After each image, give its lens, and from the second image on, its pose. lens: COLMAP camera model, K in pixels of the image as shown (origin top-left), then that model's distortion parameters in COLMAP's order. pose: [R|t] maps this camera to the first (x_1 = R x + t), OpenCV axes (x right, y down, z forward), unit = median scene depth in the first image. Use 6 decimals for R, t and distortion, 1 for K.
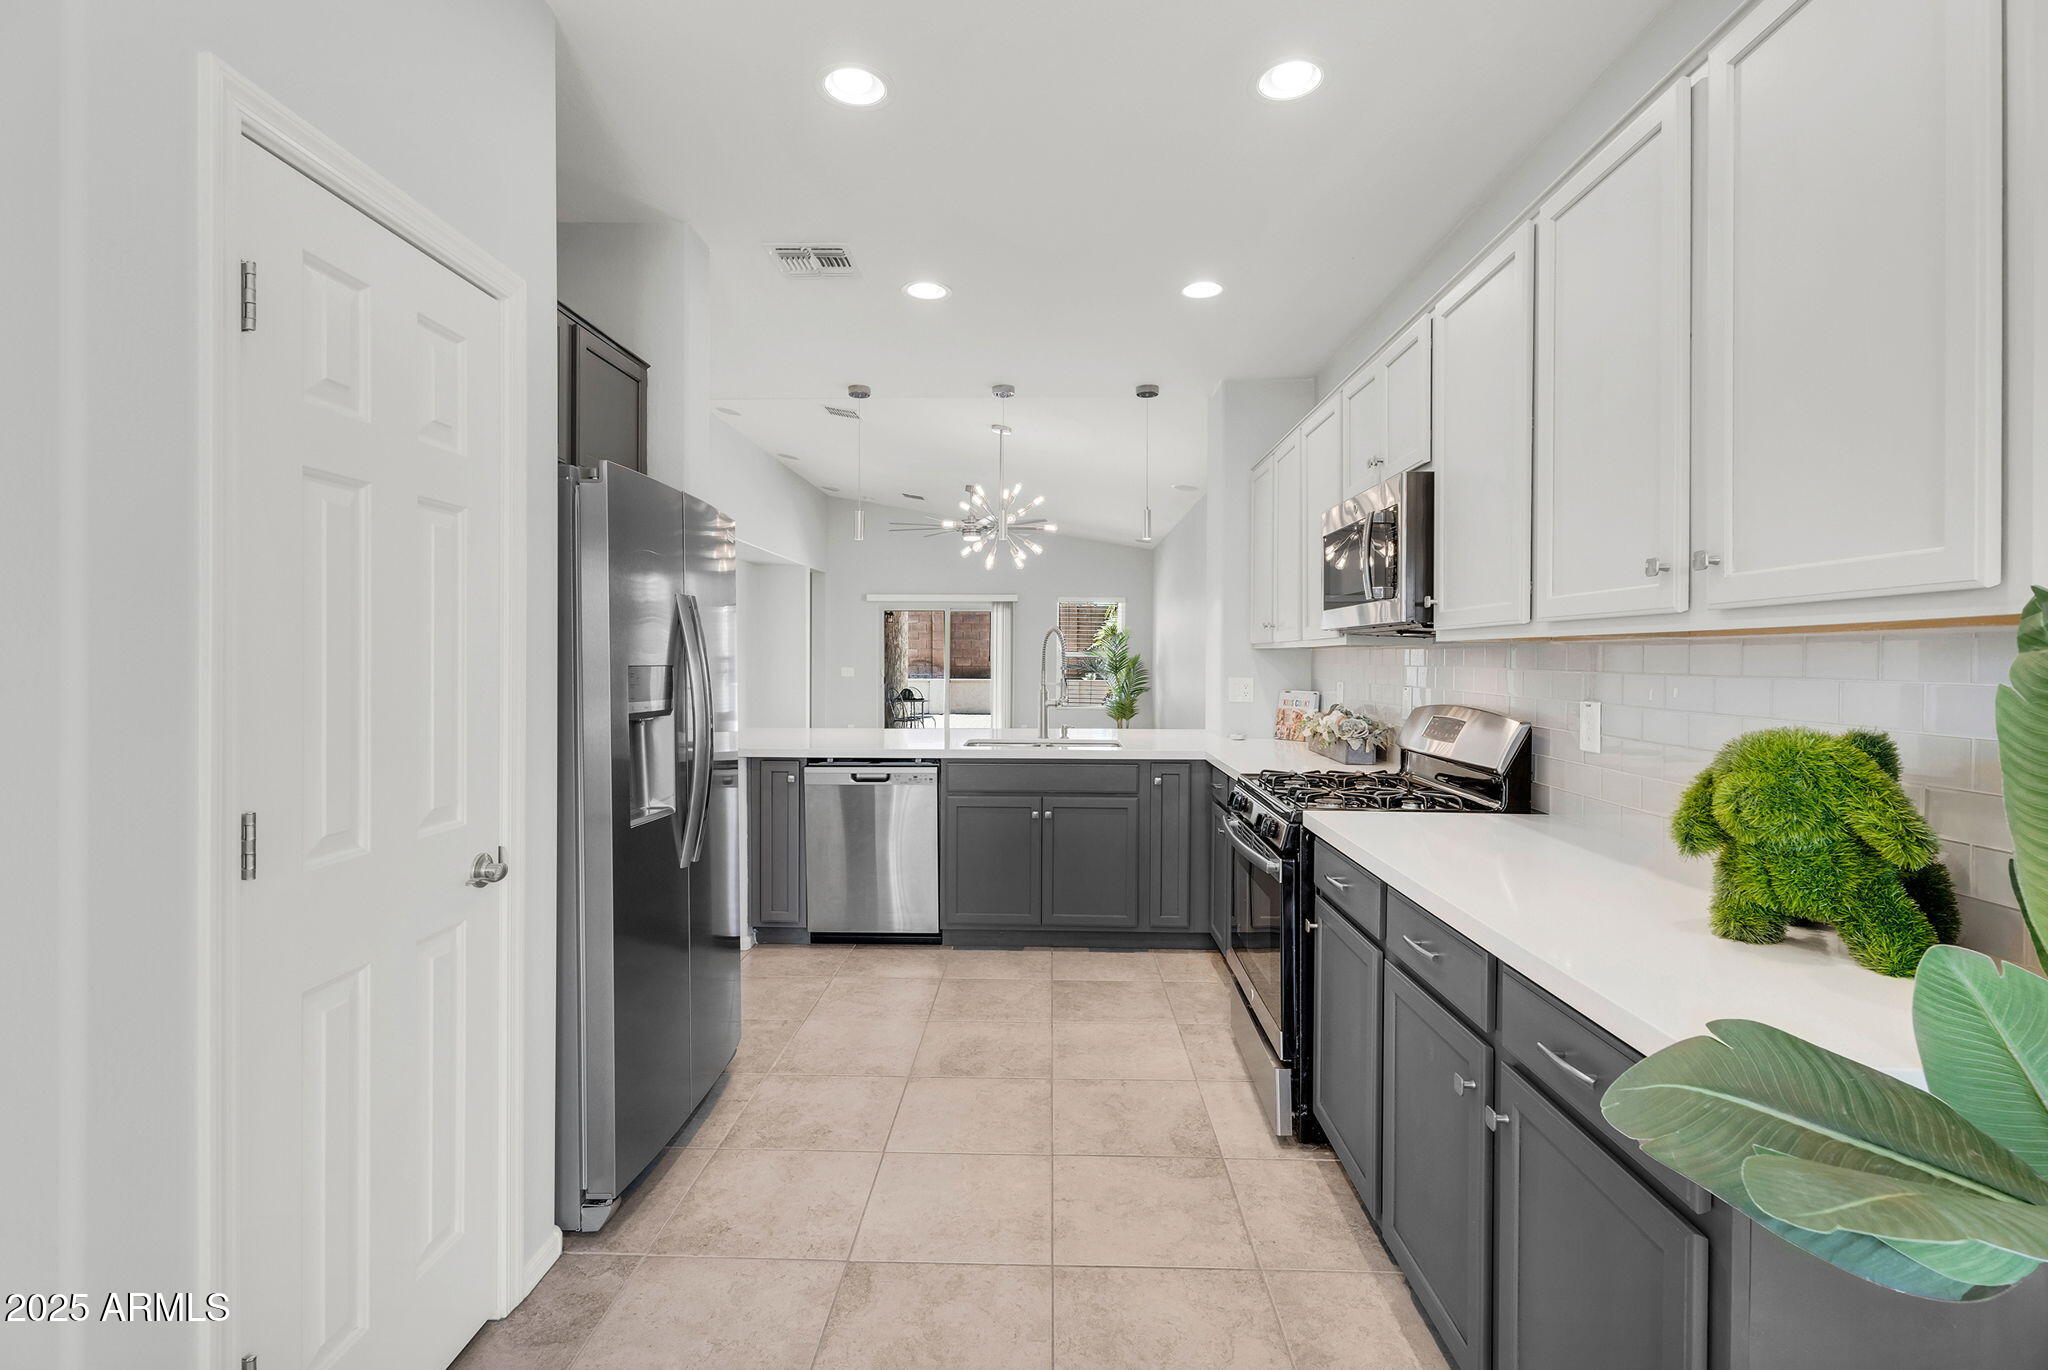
lens RADIAL K [[931.2, 0, 1021.9], [0, 931.2, 658.4], [0, 0, 1]] dist [0.004658, 0.000519]
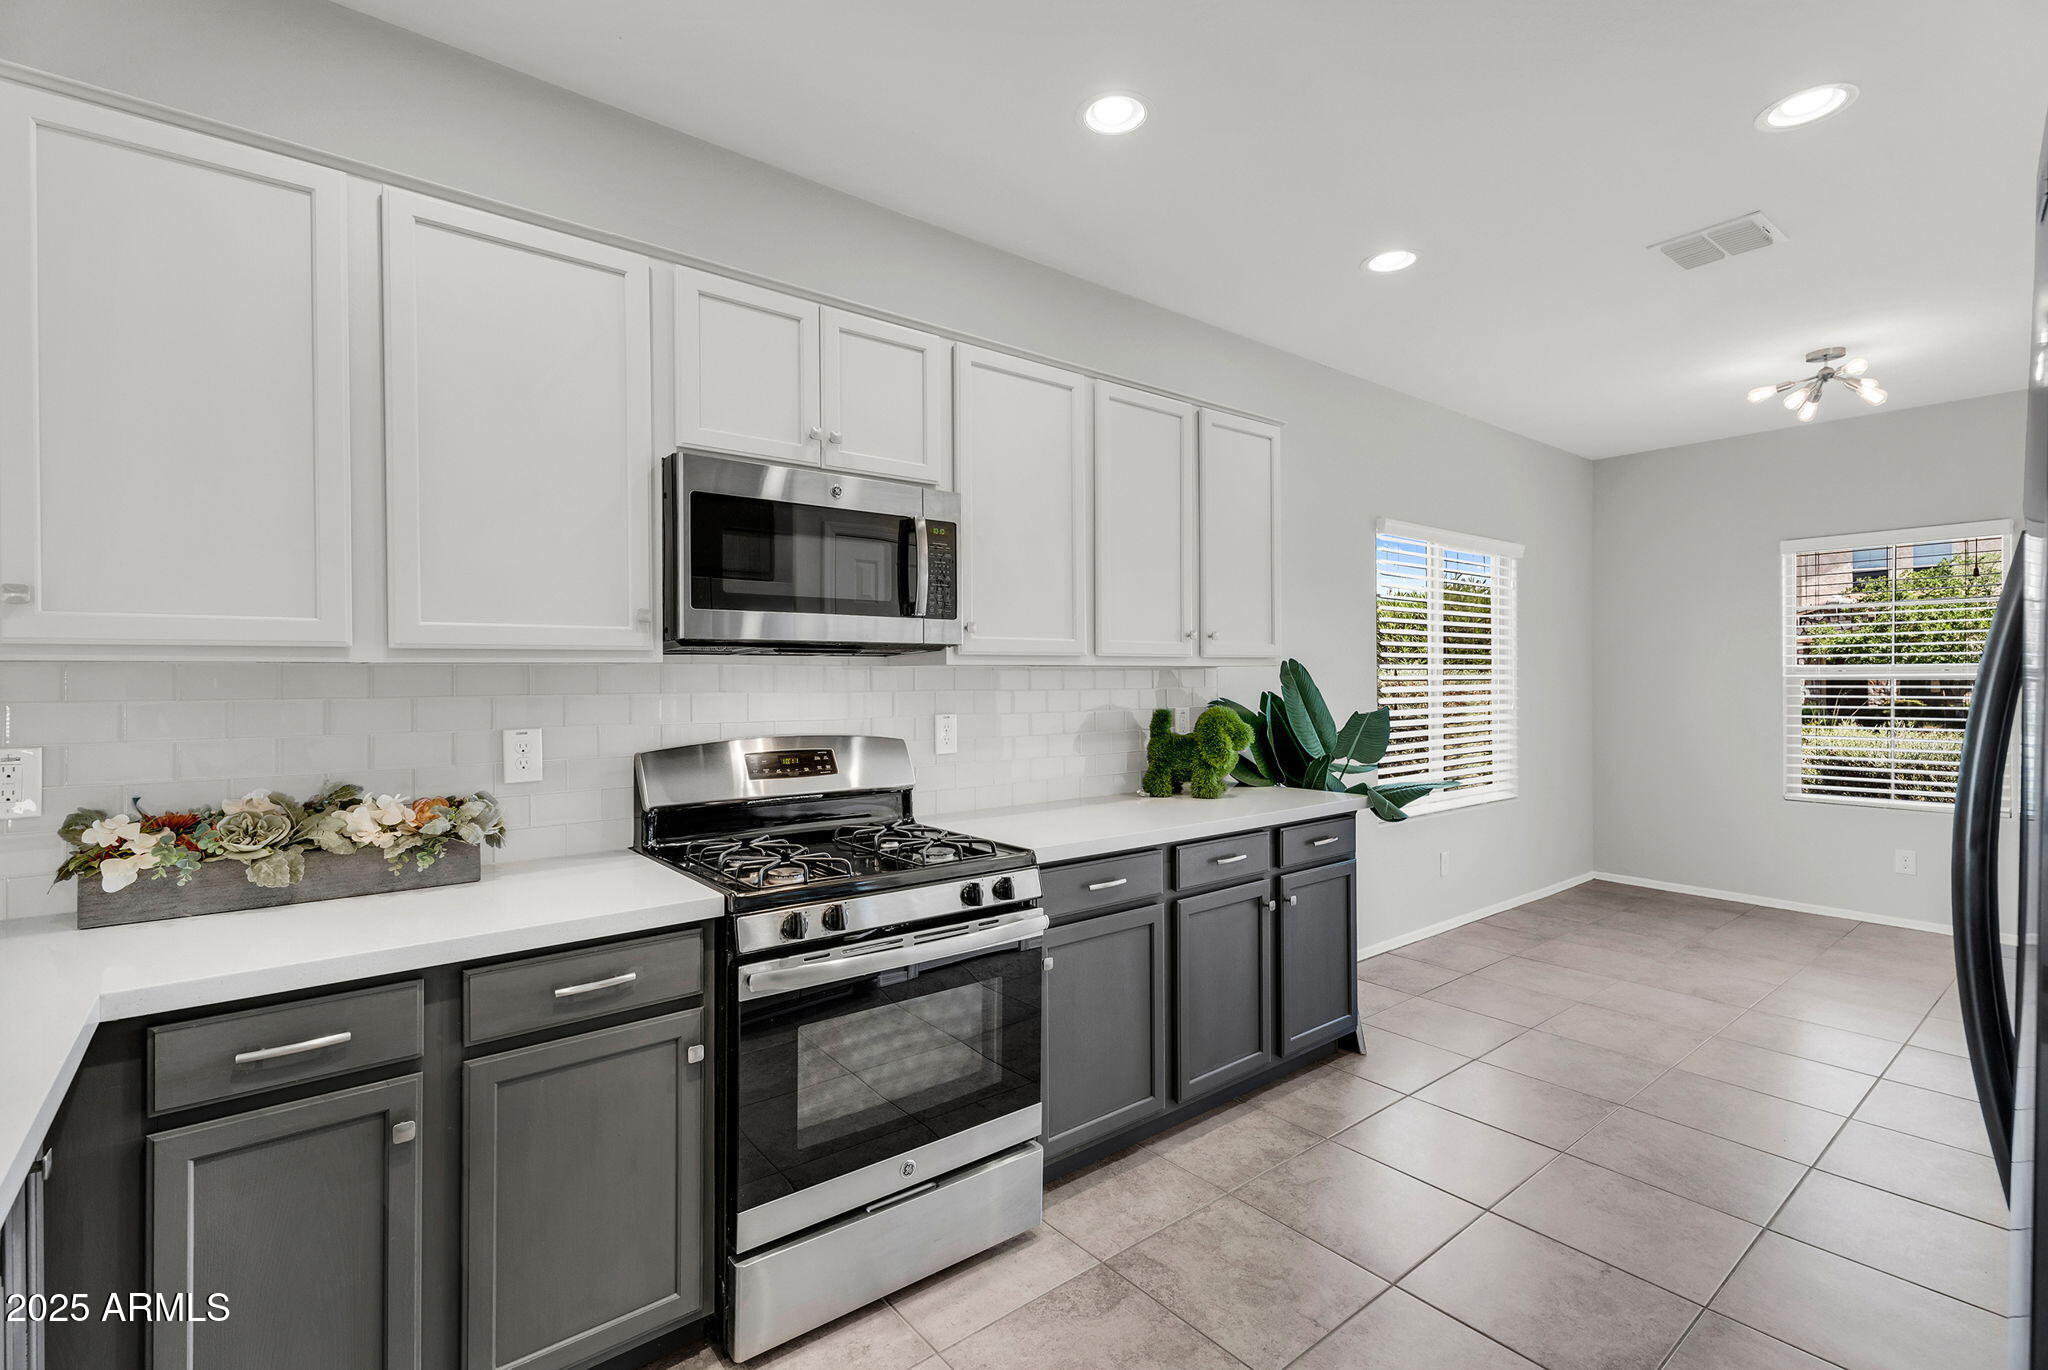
lens RADIAL K [[931.2, 0, 1021.9], [0, 931.2, 658.4], [0, 0, 1]] dist [0.004658, 0.000519]
pose [[-0.647197, 0.002978, 0.762317, -0.247217], [-0.002087, 0.999982, -0.005678, -0.012875], [-0.762320, -0.005266, -0.647179, 1.005921]]
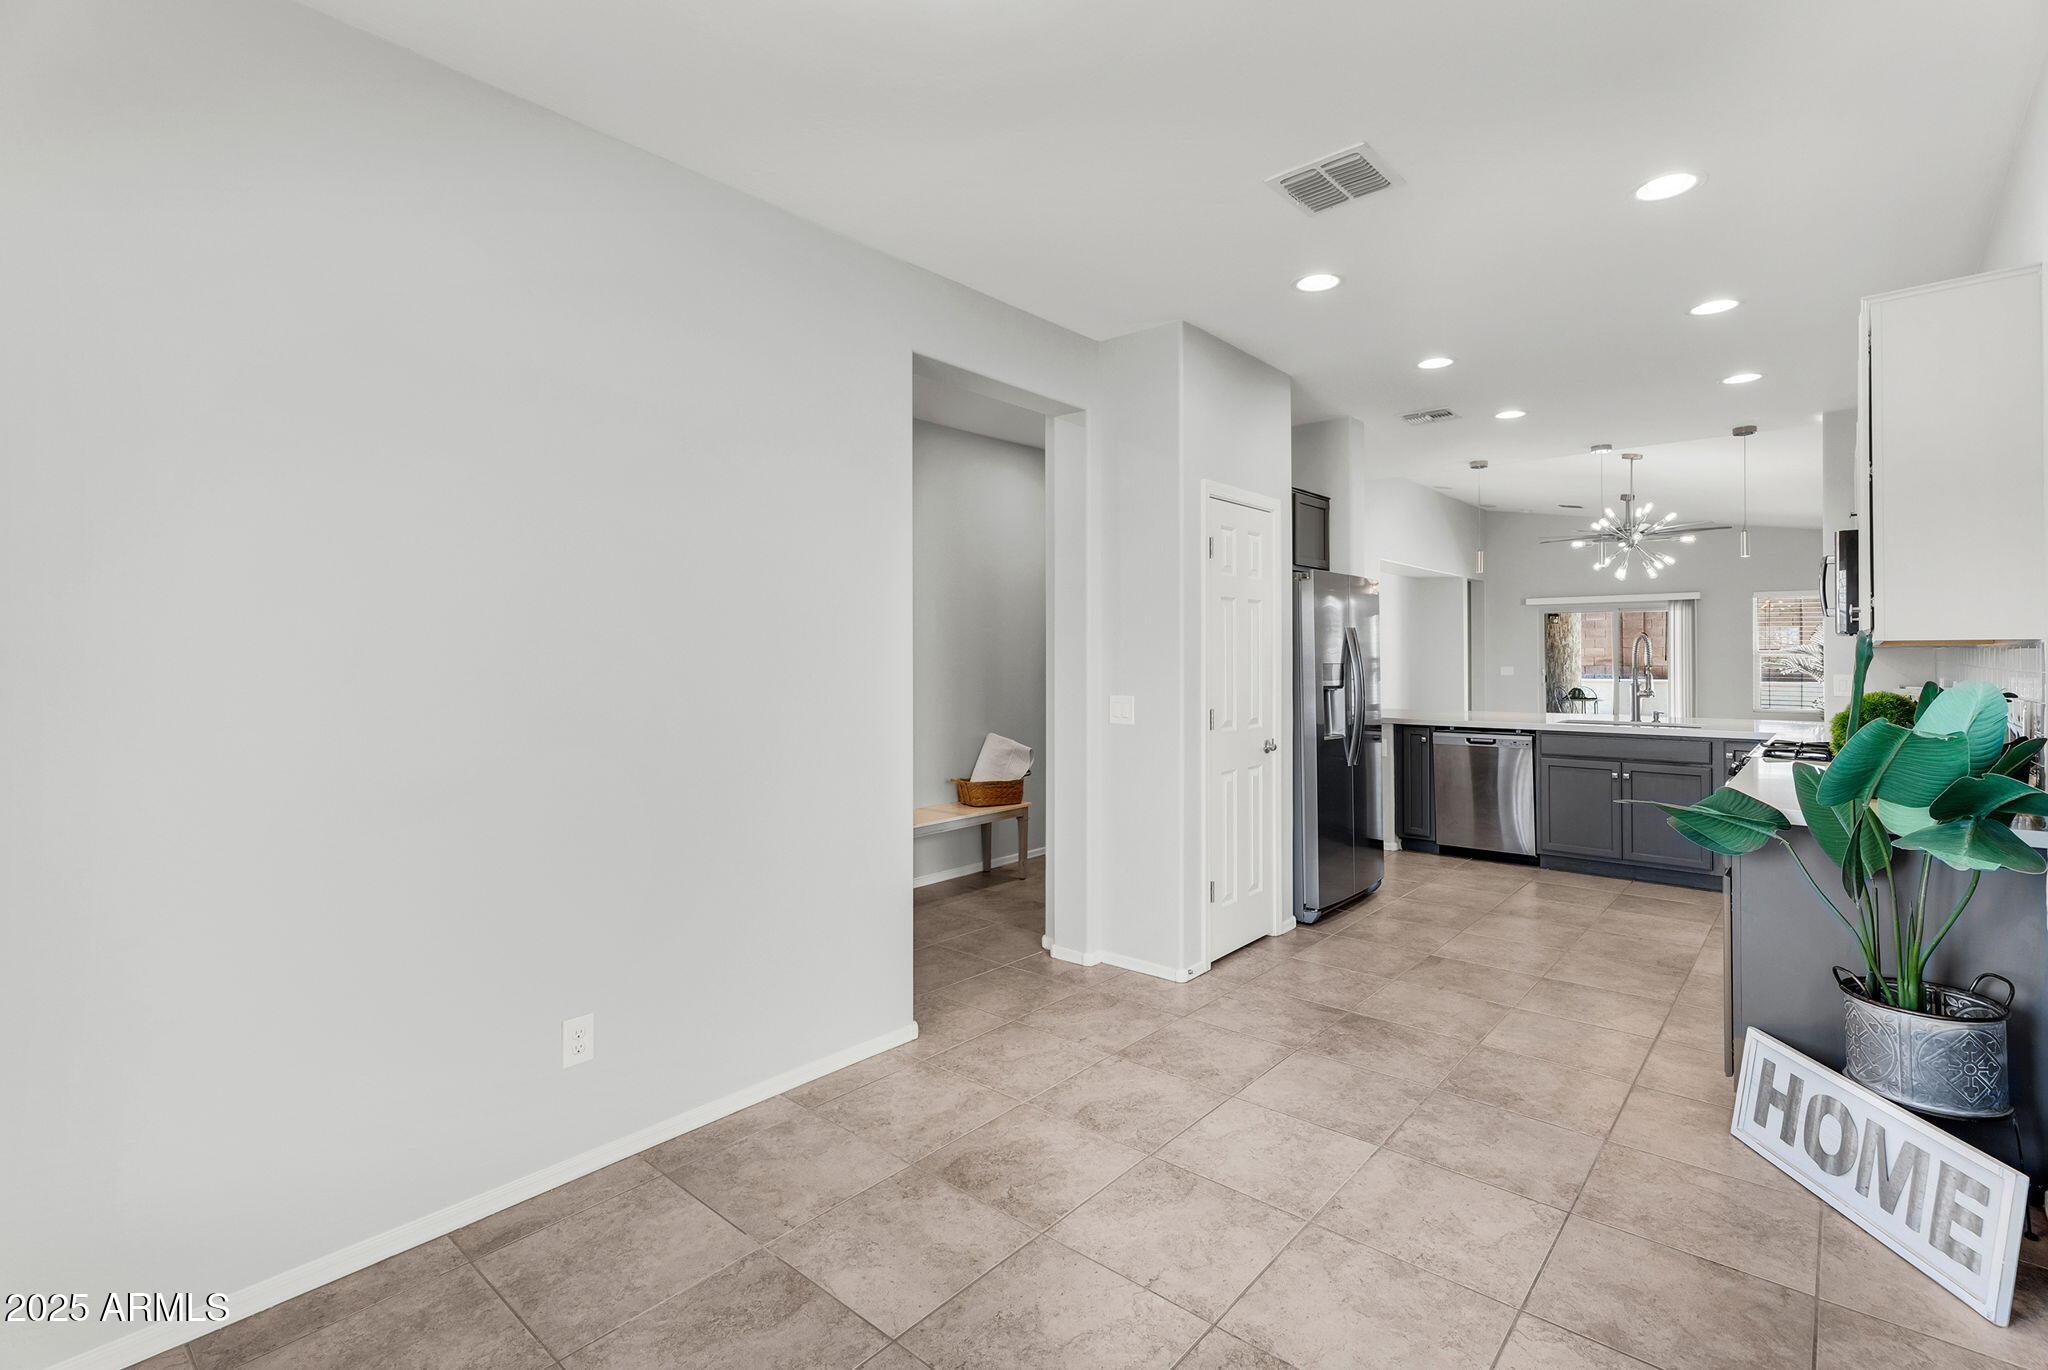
lens RADIAL K [[931.2, 0, 1021.9], [0, 931.2, 658.4], [0, 0, 1]] dist [0.004658, 0.000519]
pose [[0.766770, -0.005414, -0.641899, 0.229055], [0.005050, 0.999984, -0.002403, -0.001032], [0.641902, -0.001399, 0.766785, -0.590107]]
